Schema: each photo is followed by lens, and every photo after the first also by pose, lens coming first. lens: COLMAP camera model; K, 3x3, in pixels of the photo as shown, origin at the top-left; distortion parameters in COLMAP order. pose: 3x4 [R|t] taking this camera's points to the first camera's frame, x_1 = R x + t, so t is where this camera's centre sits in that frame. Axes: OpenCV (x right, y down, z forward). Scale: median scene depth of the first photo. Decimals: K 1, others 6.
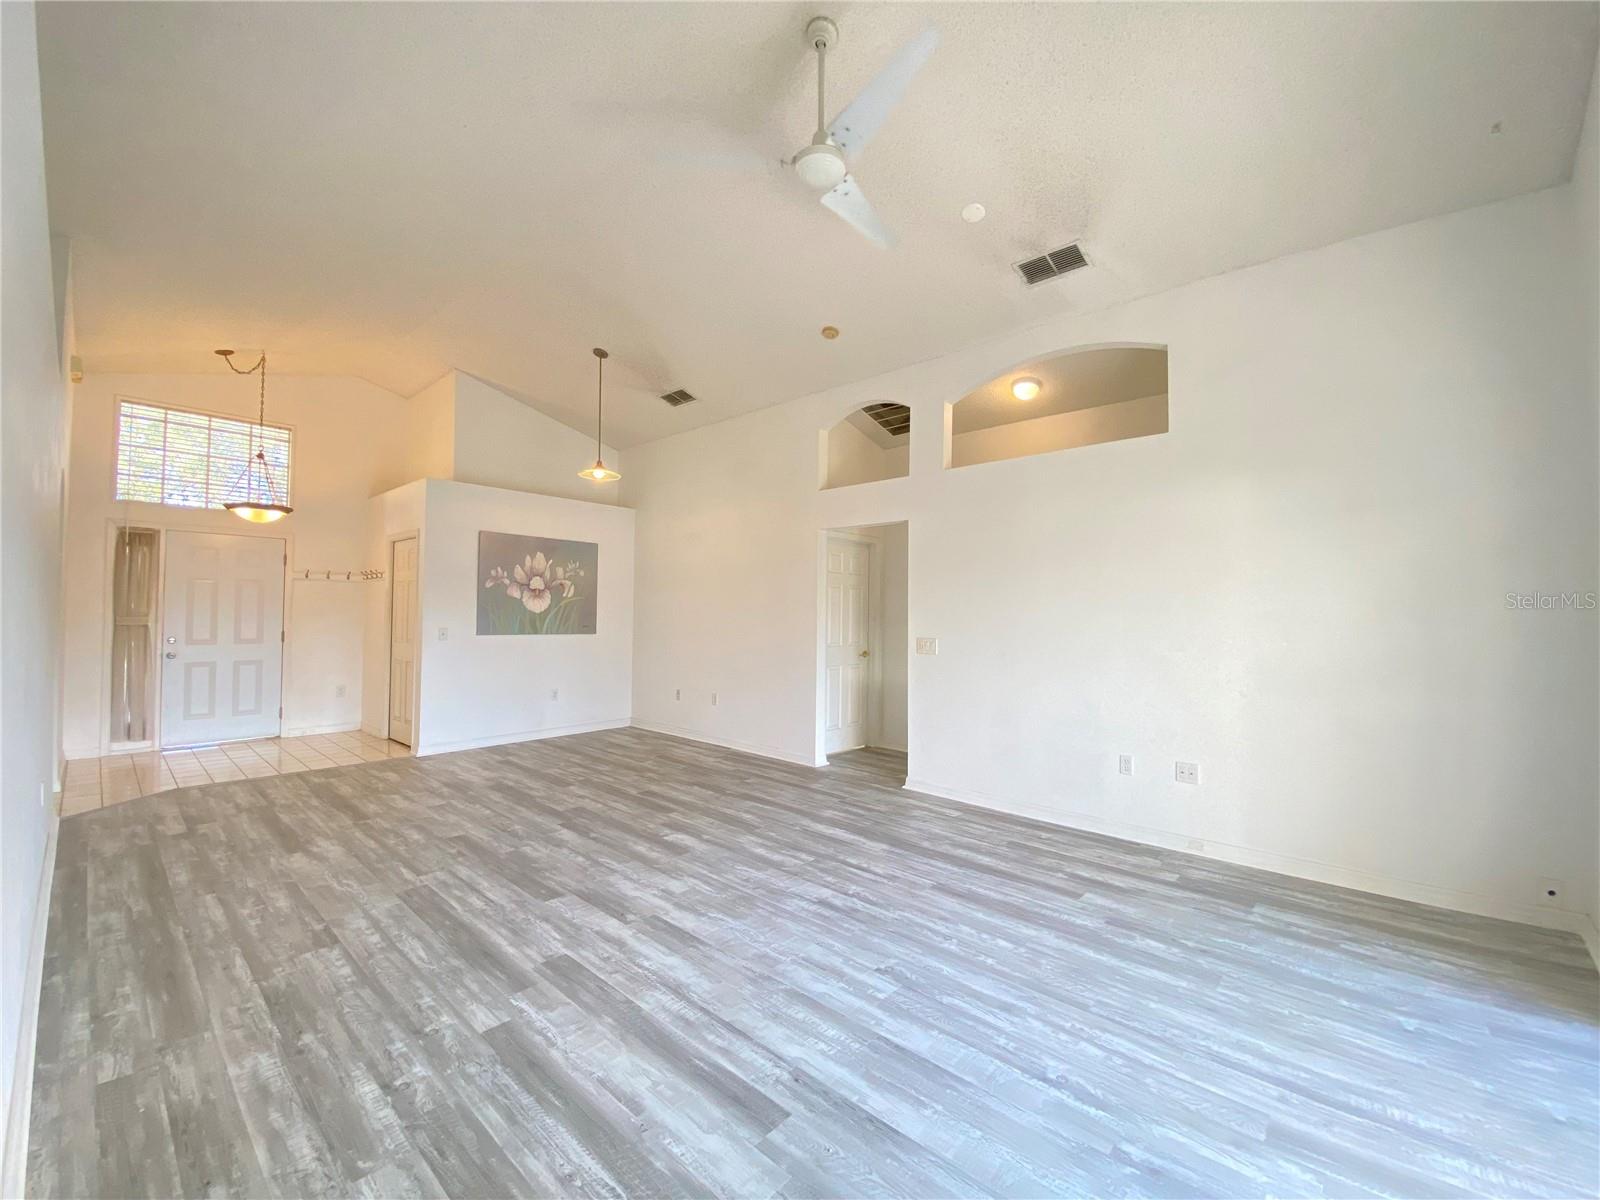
lens RADIAL K [[649.7, 0, 800.0], [0, 649.7, 600.0], [0, 0, 1]] dist [-0.000073, -0.012122]
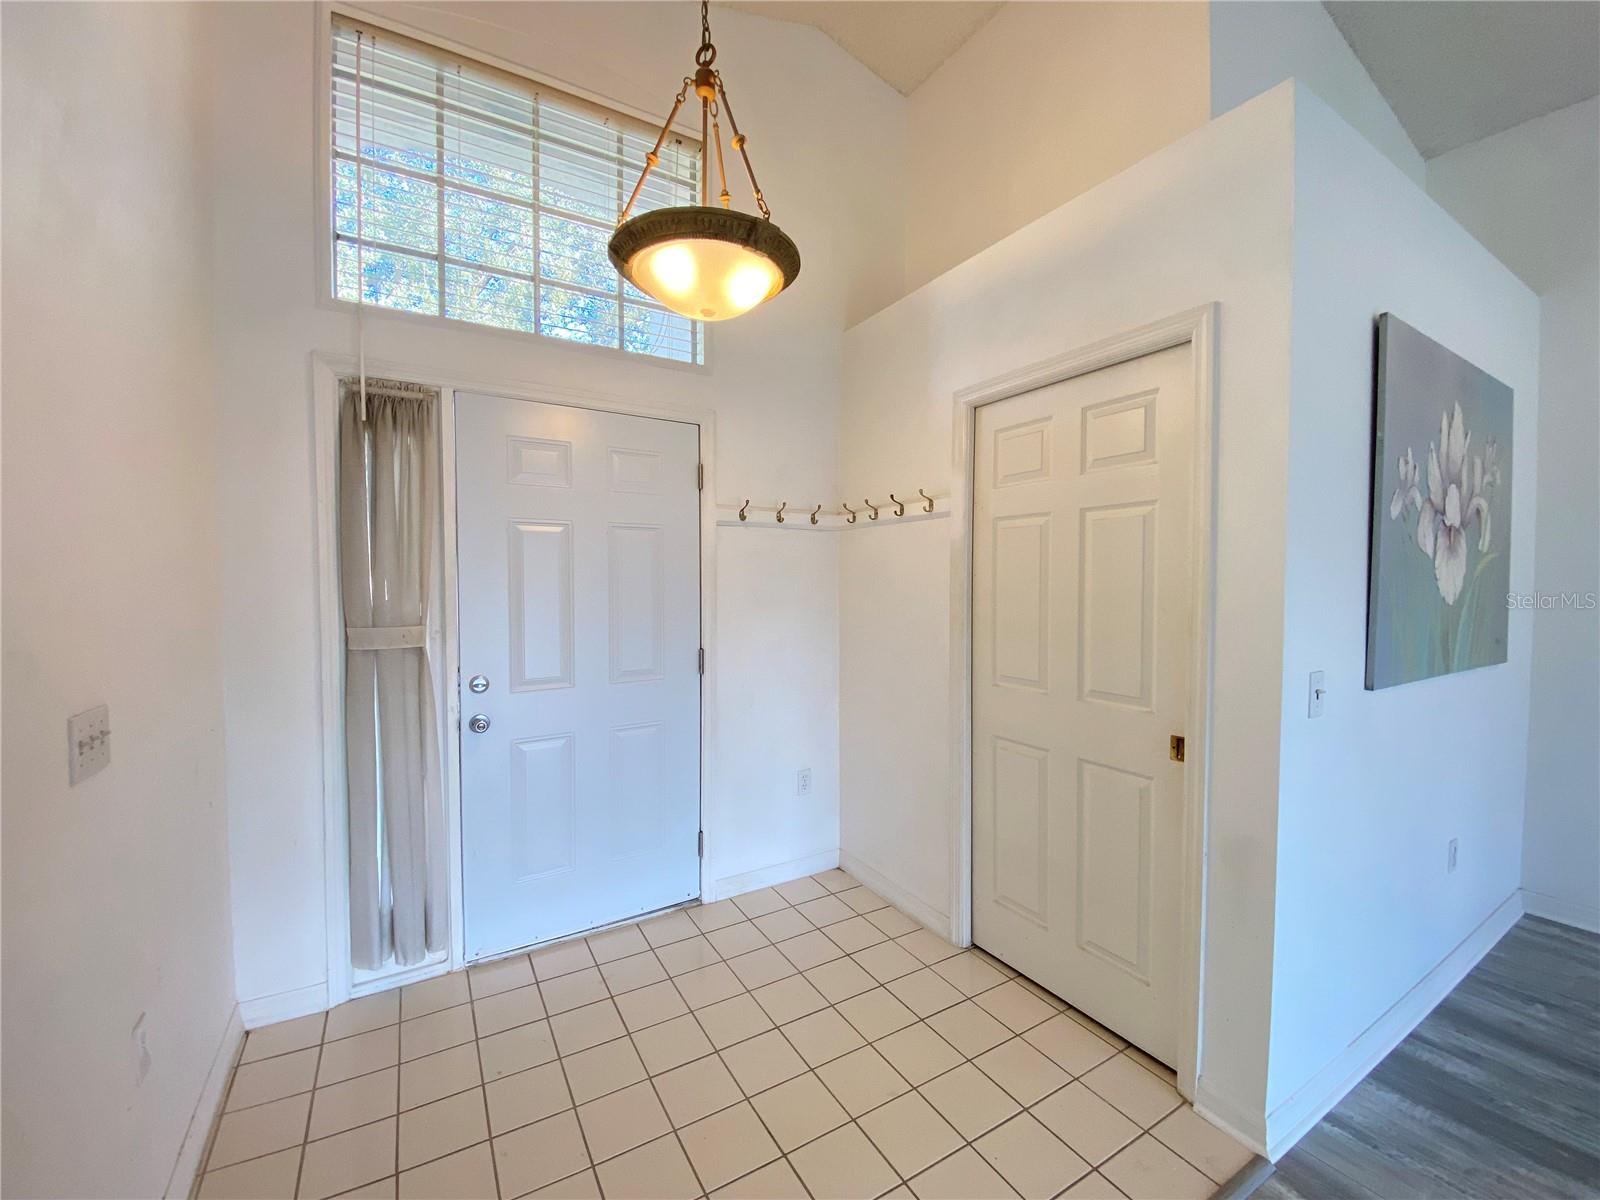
lens RADIAL K [[649.7, 0, 800.0], [0, 649.7, 600.0], [0, 0, 1]] dist [-0.000073, -0.012122]
pose [[0.951942, -0.003826, -0.306254, -0.689687], [0.018292, 0.998847, 0.044382, -0.001472], [0.305732, -0.047851, 0.950915, 0.705607]]
